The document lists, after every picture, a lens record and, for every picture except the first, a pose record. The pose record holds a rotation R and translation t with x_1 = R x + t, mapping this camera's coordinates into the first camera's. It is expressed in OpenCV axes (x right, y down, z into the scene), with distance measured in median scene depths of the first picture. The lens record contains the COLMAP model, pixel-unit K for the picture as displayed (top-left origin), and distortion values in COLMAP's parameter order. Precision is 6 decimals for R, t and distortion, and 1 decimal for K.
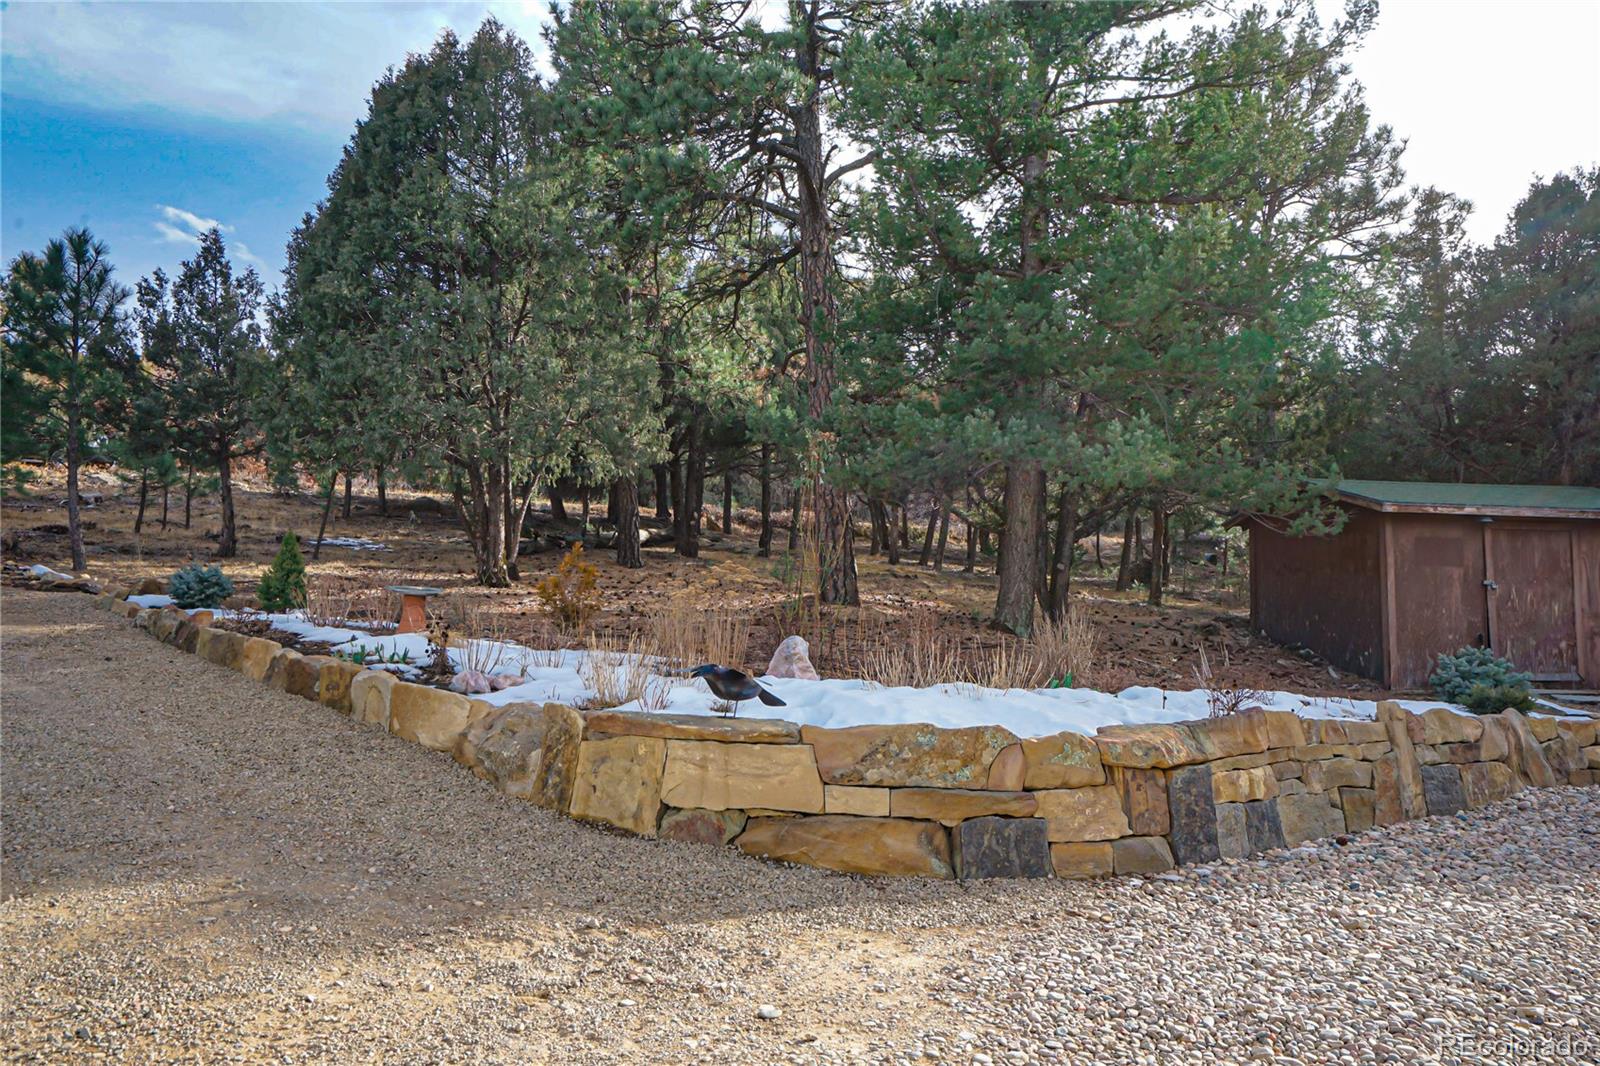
lens RADIAL K [[1181.8, 0, 800.0], [0, 1181.8, 533.0], [0, 0, 1]] dist [0.068664, 0.001035]
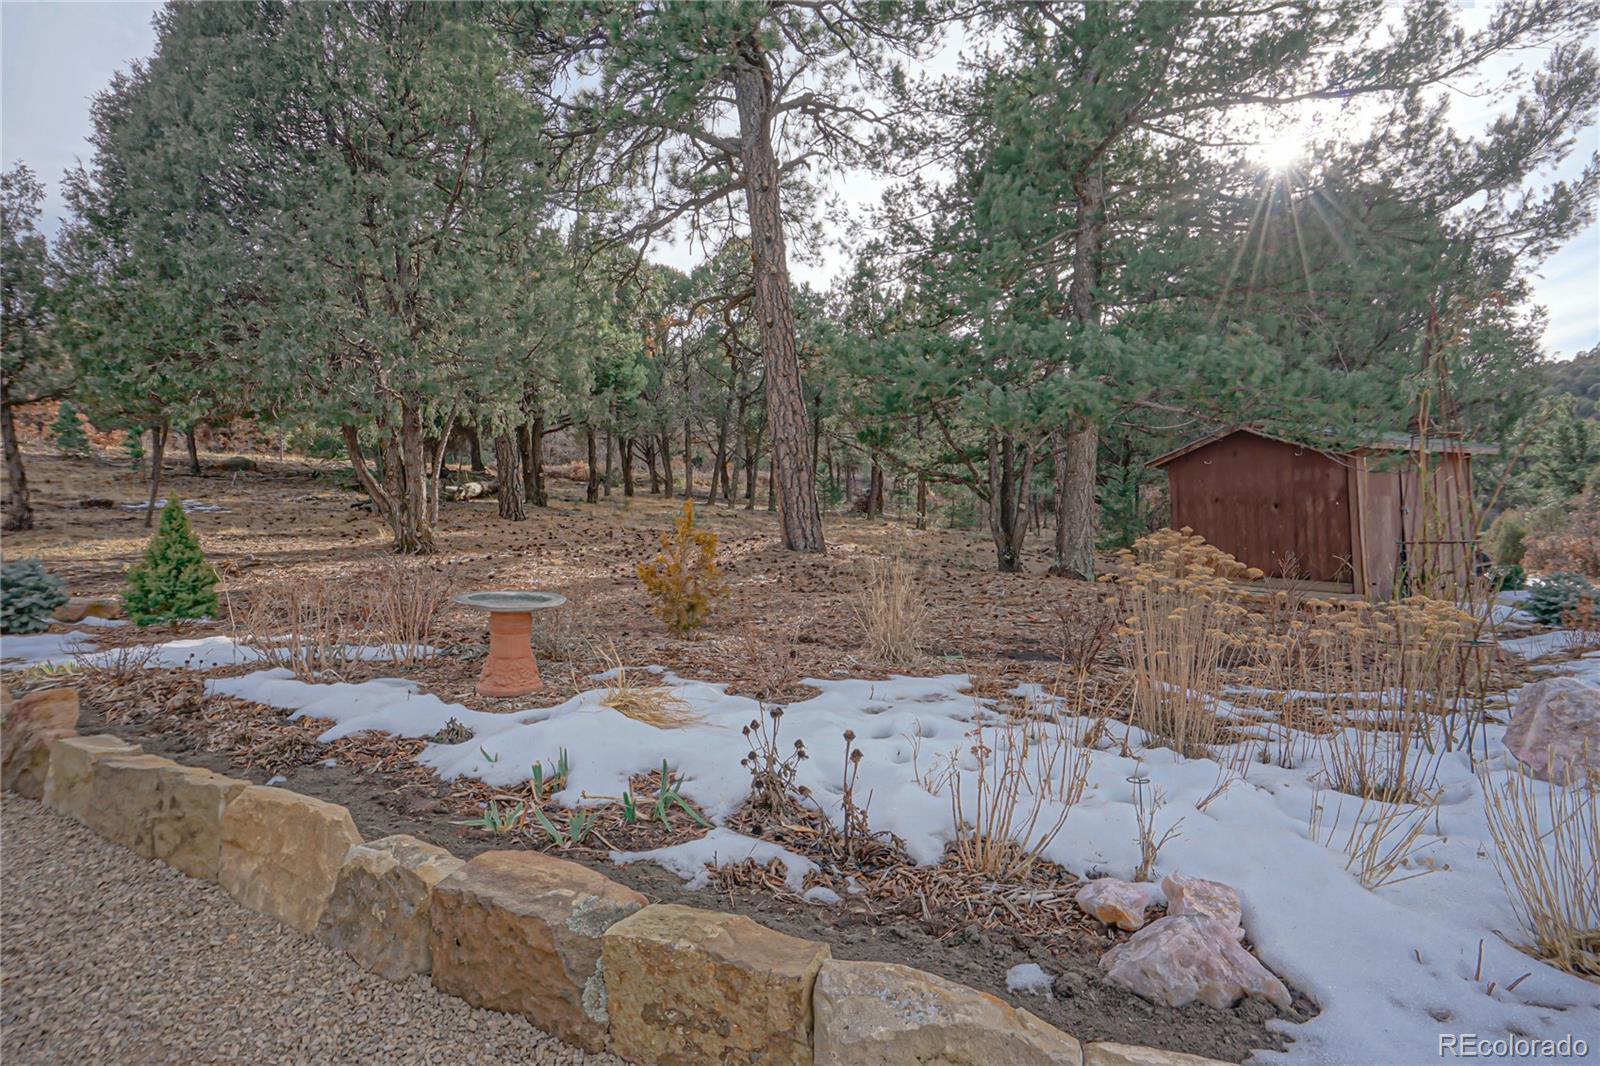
lens RADIAL K [[803.3, 0, 800.0], [0, 803.3, 533.0], [0, 0, 1]] dist [-0.030754, 0.024077]
pose [[0.939112, -0.048102, 0.340229, -0.198159], [0.025177, 0.997124, 0.071481, -0.003327], [-0.342689, -0.058563, 0.937622, 0.376745]]
